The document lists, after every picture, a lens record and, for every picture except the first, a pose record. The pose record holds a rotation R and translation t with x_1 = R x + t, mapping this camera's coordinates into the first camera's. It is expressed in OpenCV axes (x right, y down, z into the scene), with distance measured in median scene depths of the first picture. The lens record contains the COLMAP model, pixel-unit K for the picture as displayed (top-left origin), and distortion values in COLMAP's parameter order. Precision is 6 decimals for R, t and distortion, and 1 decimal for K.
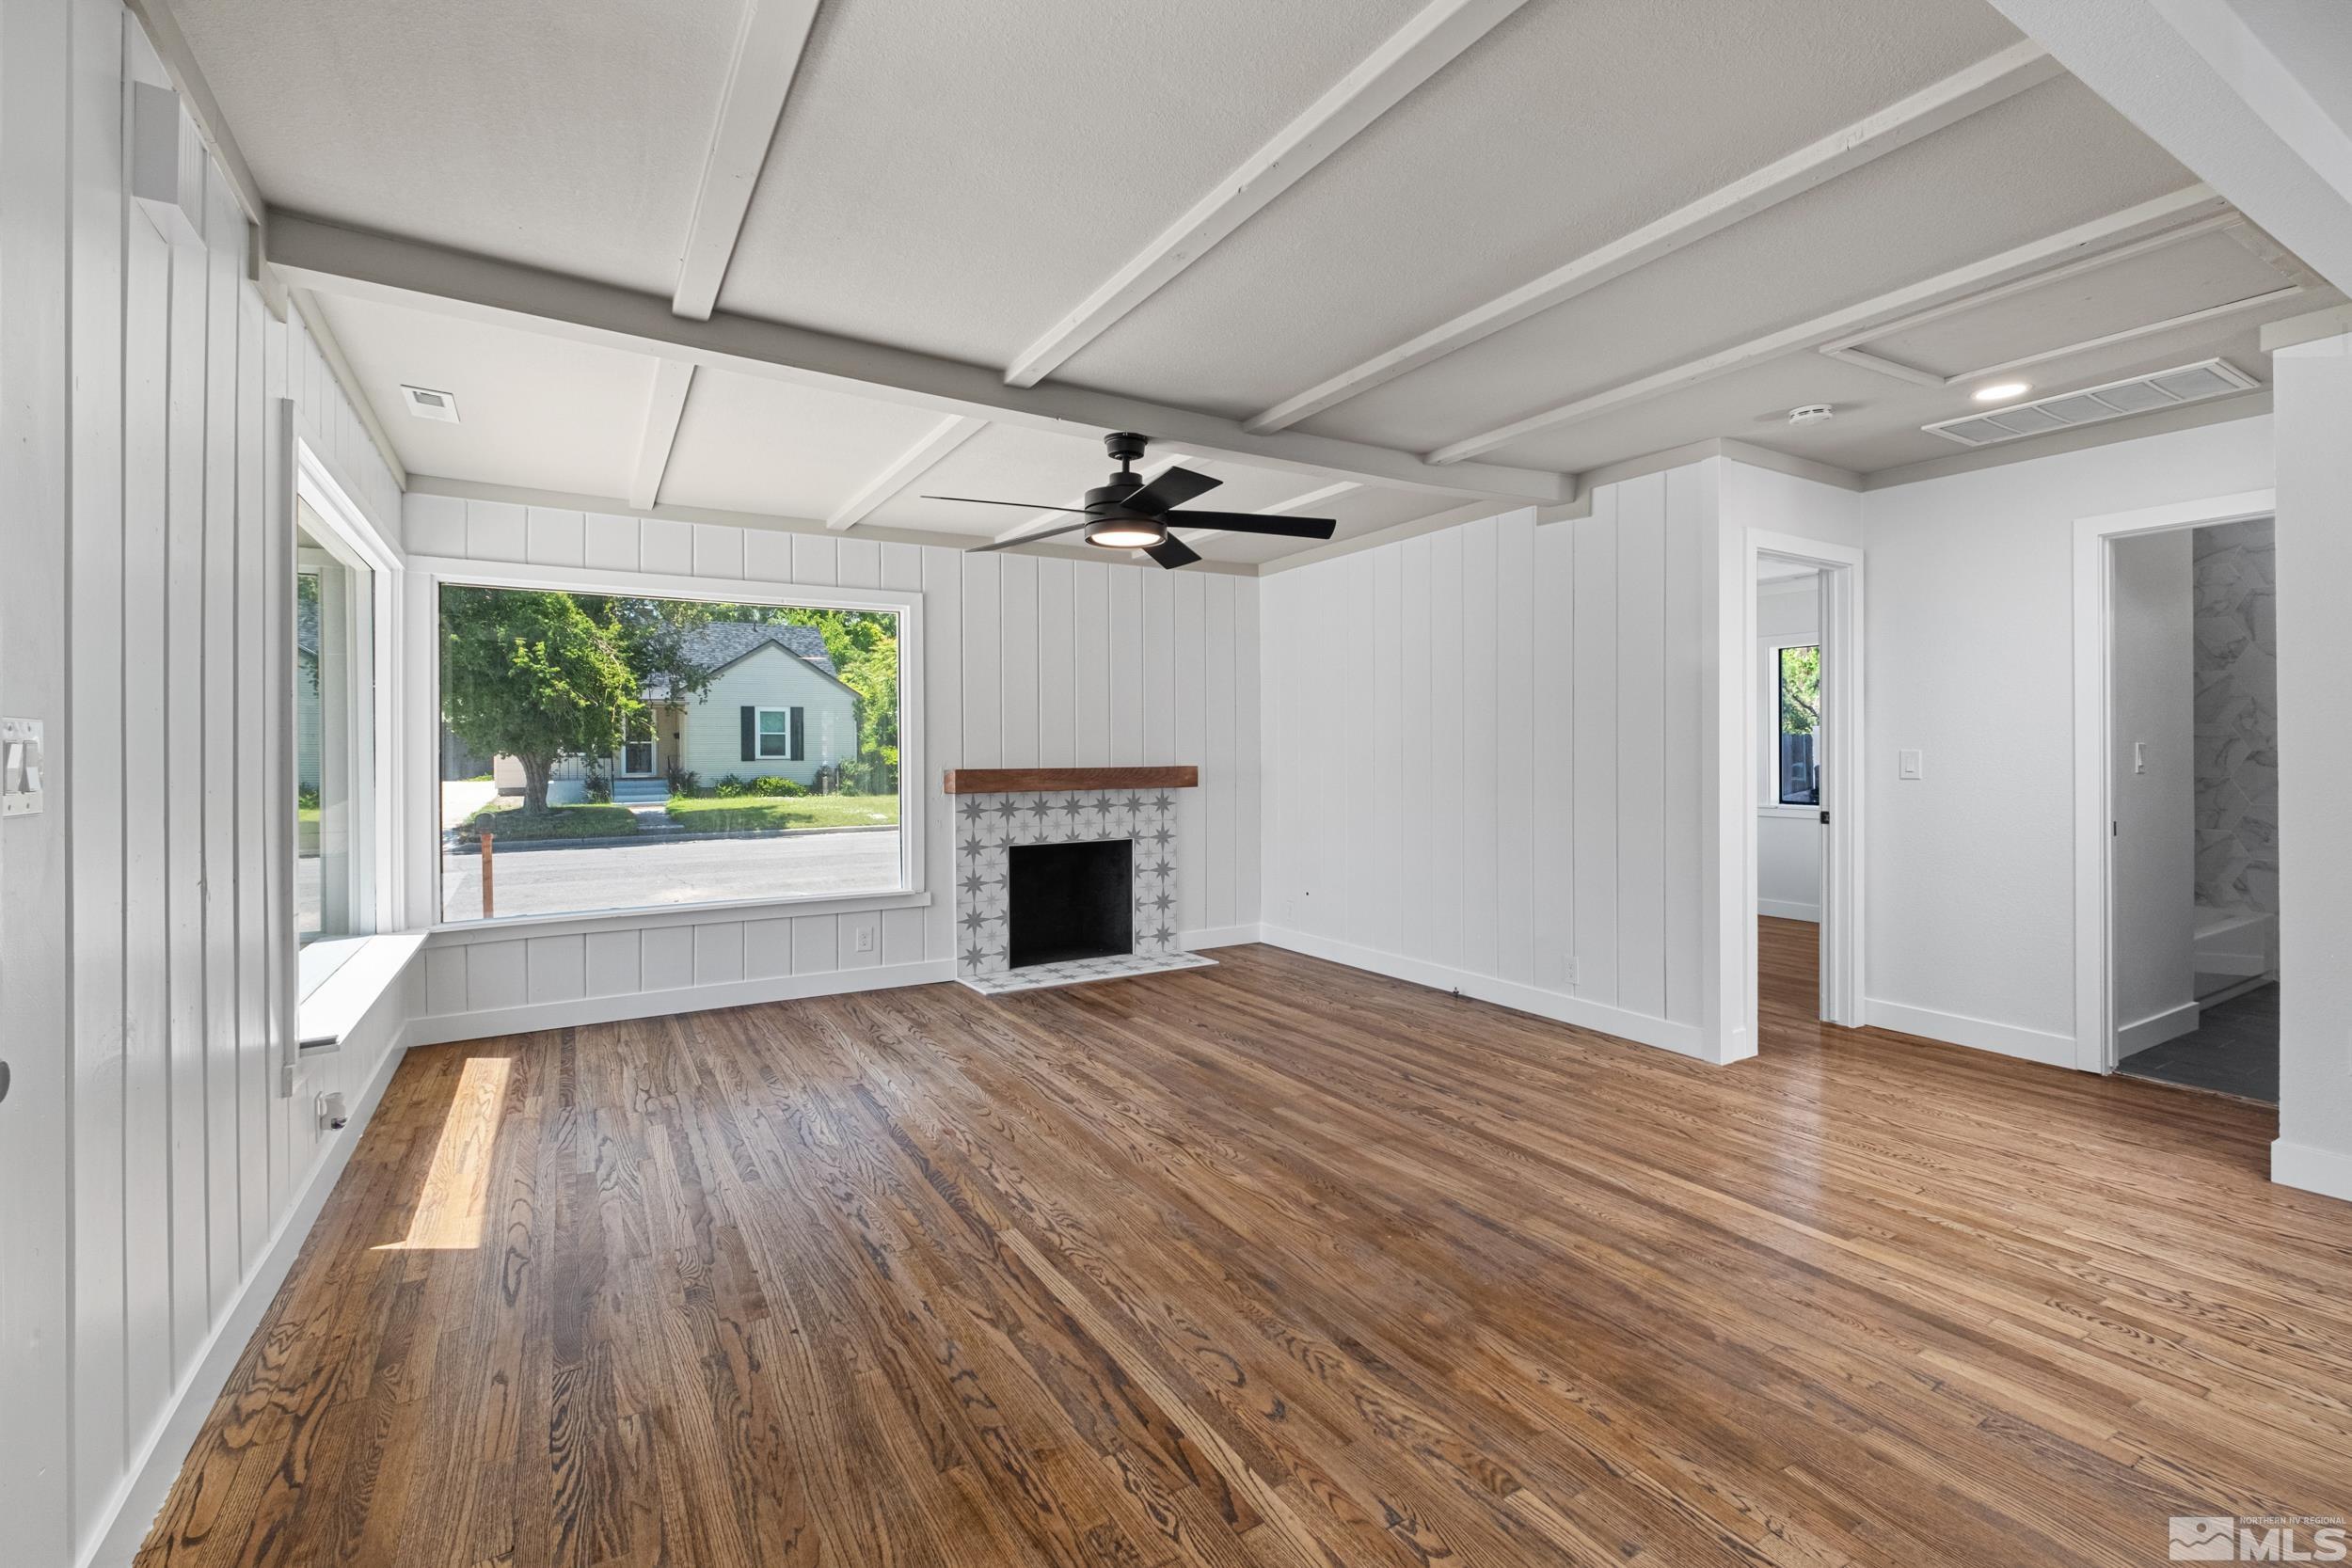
lens RADIAL K [[1042.1, 0, 1187.7], [0, 1042.1, 751.5], [0, 0, 1]] dist [0.000096, -0.000030]
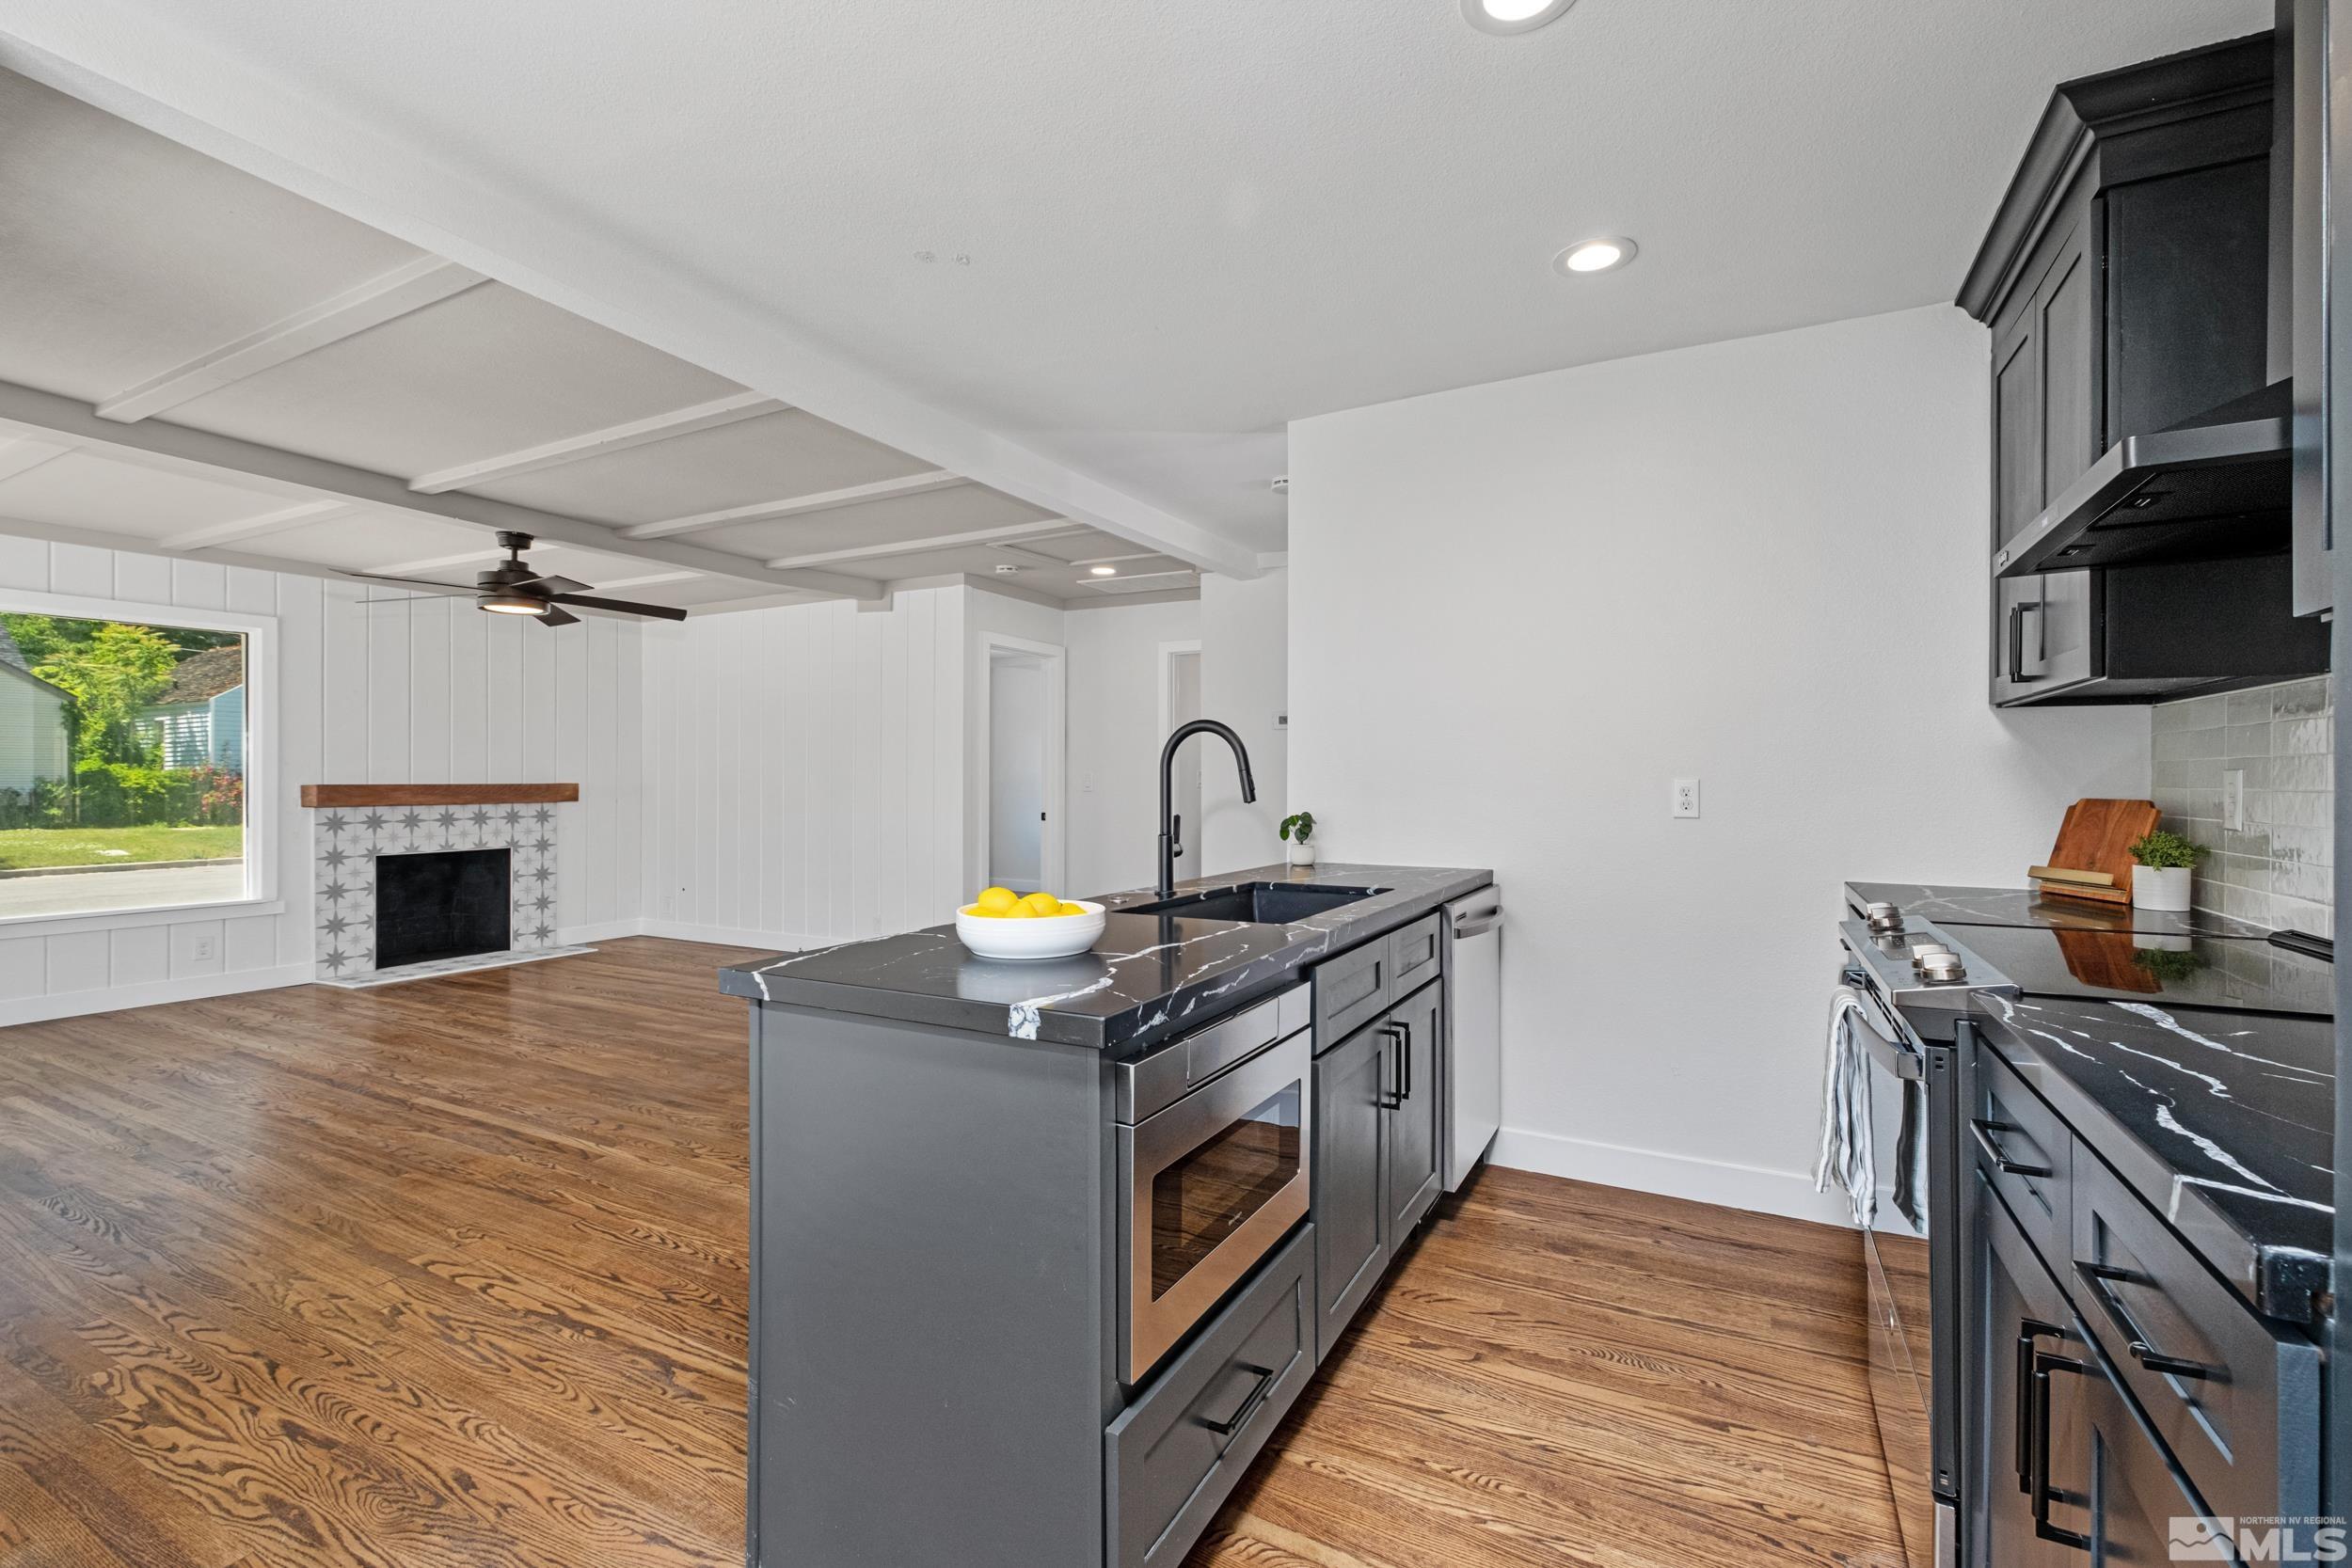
lens RADIAL K [[1029.8, 0, 1183.8], [0, 1029.8, 778.9], [0, 0, 1]] dist [-0.000767, -0.000181]
pose [[0.859894, 0.006574, 0.510431, 0.006903], [-0.007136, 0.999974, -0.000857, 0.009493], [-0.510423, -0.002906, 0.859918, -0.587841]]
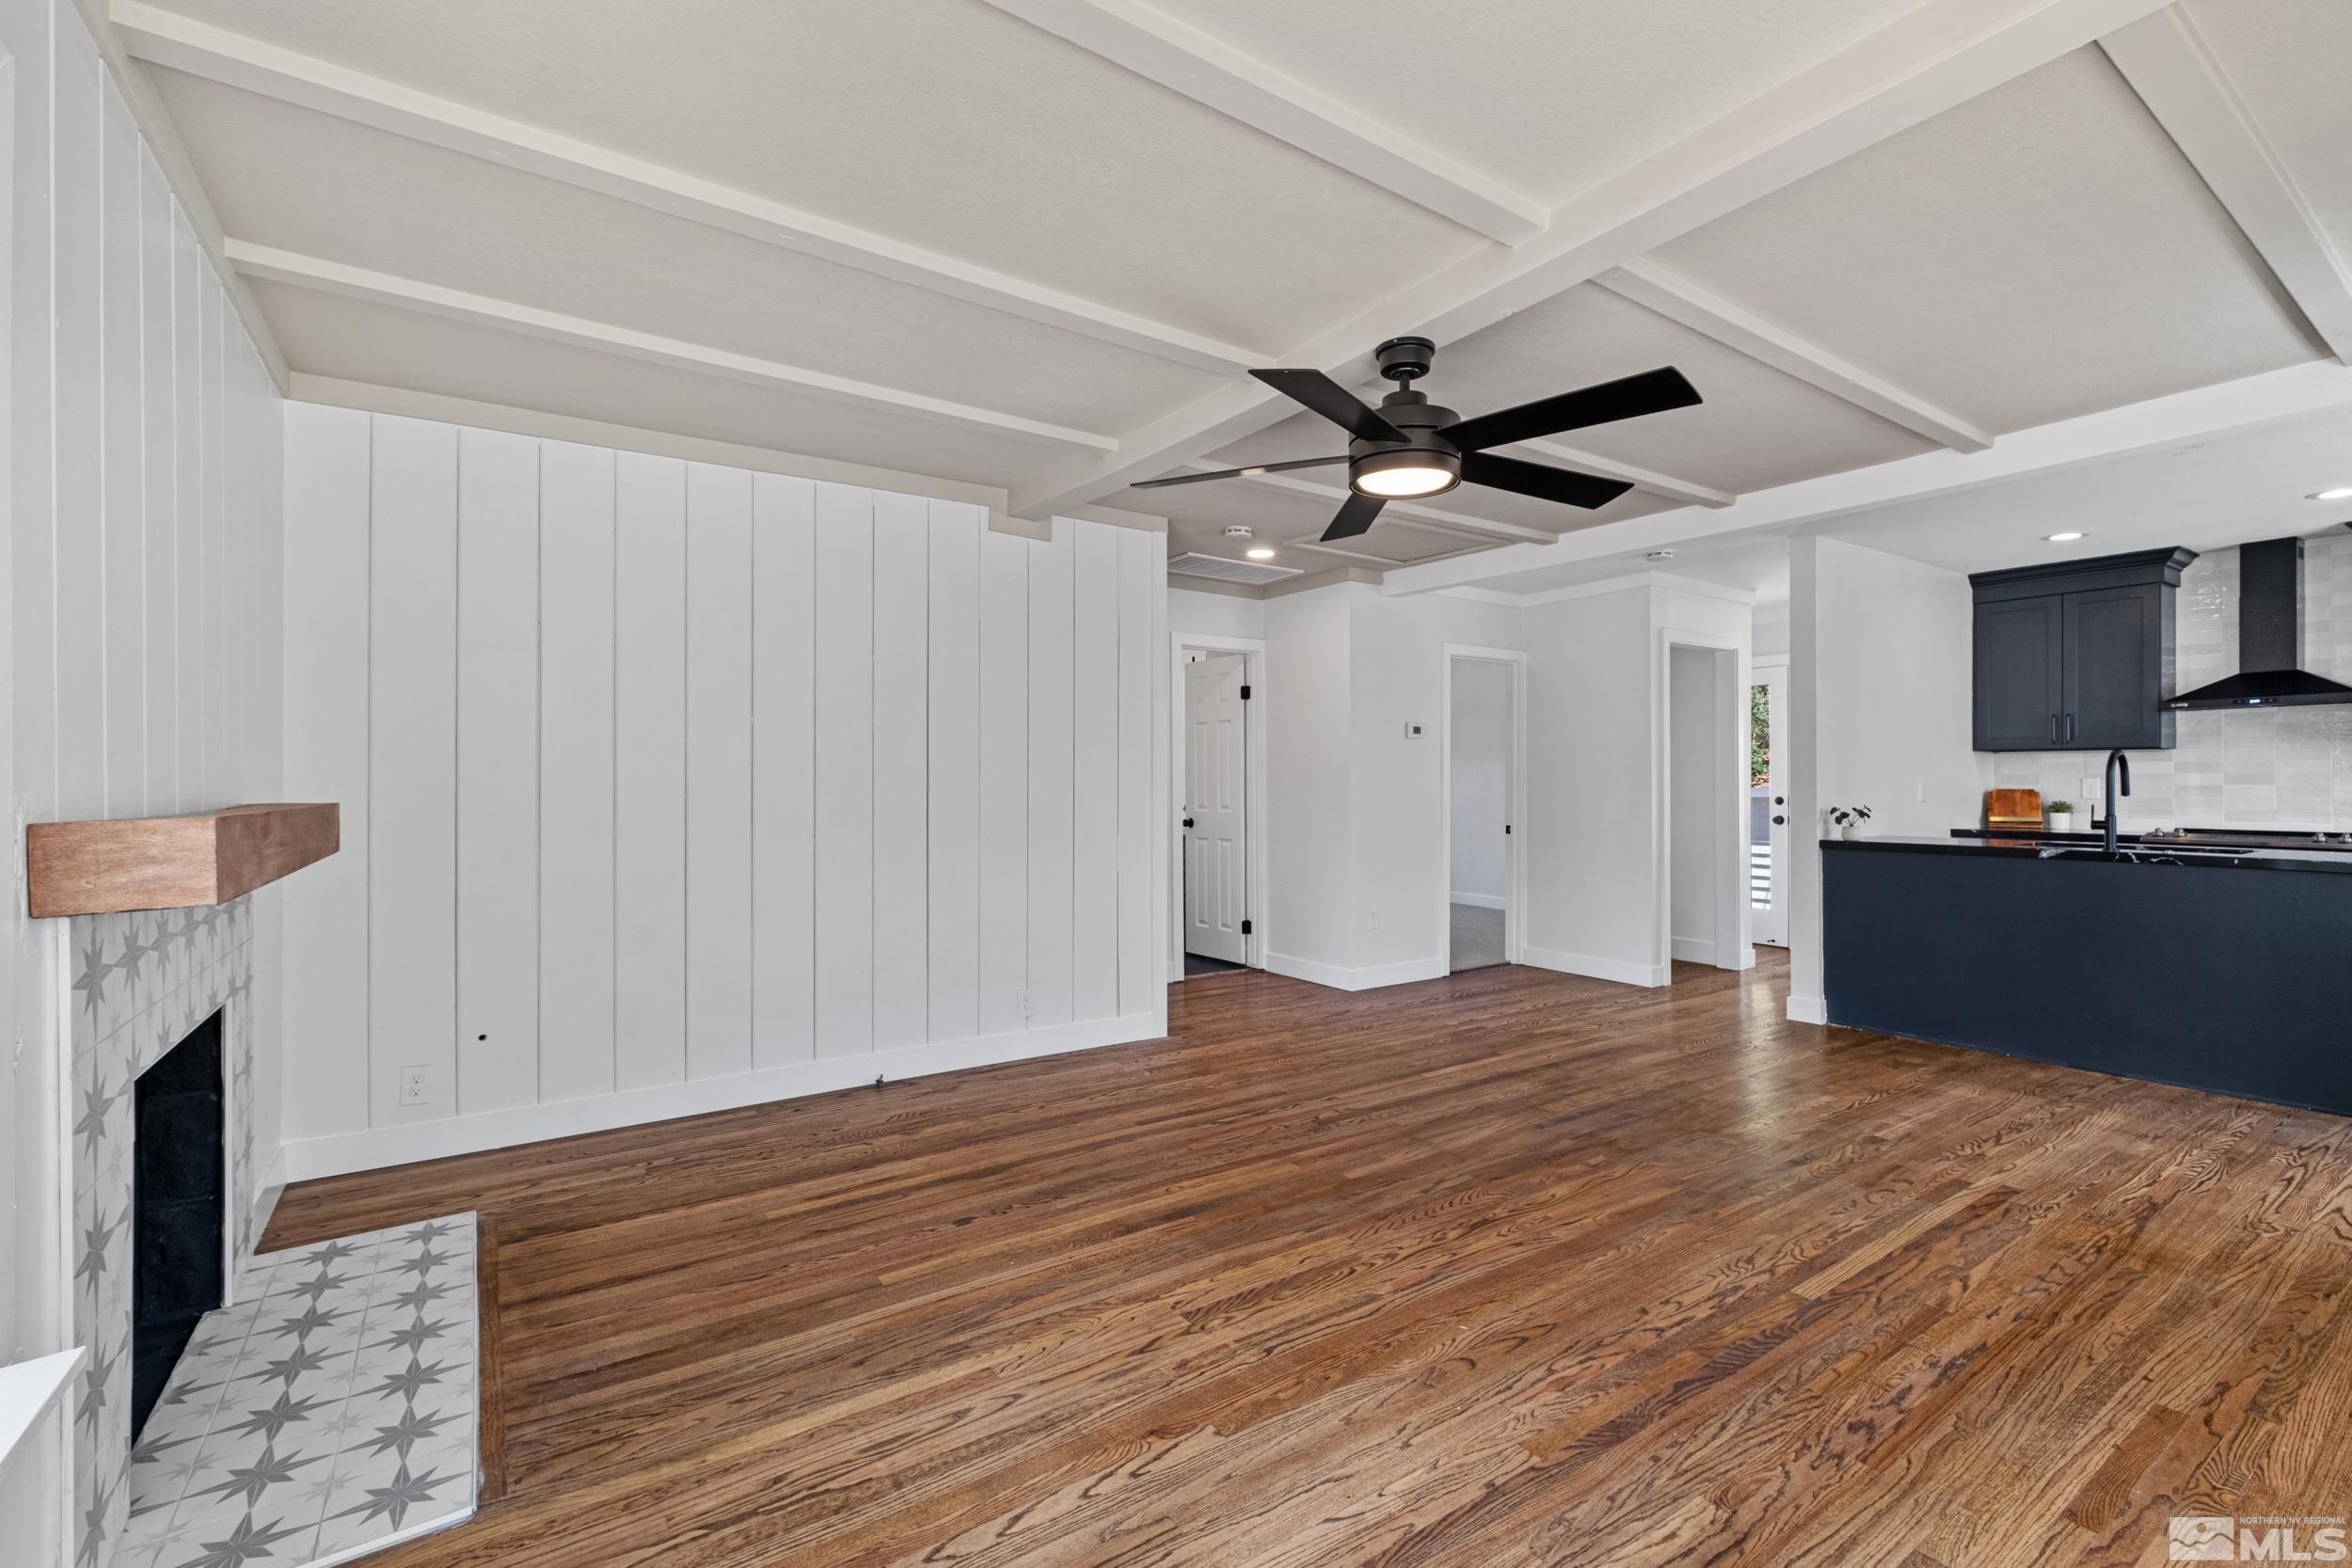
lens RADIAL K [[1023.9, 0, 1190.7], [0, 1023.9, 776.8], [0, 0, 1]] dist [-0.001207, -0.000374]
pose [[-0.058505, 0.012723, 0.998206, -0.795954], [0.001225, 0.999919, -0.012673, 0.016981], [-0.998286, 0.000482, -0.058516, 1.217654]]
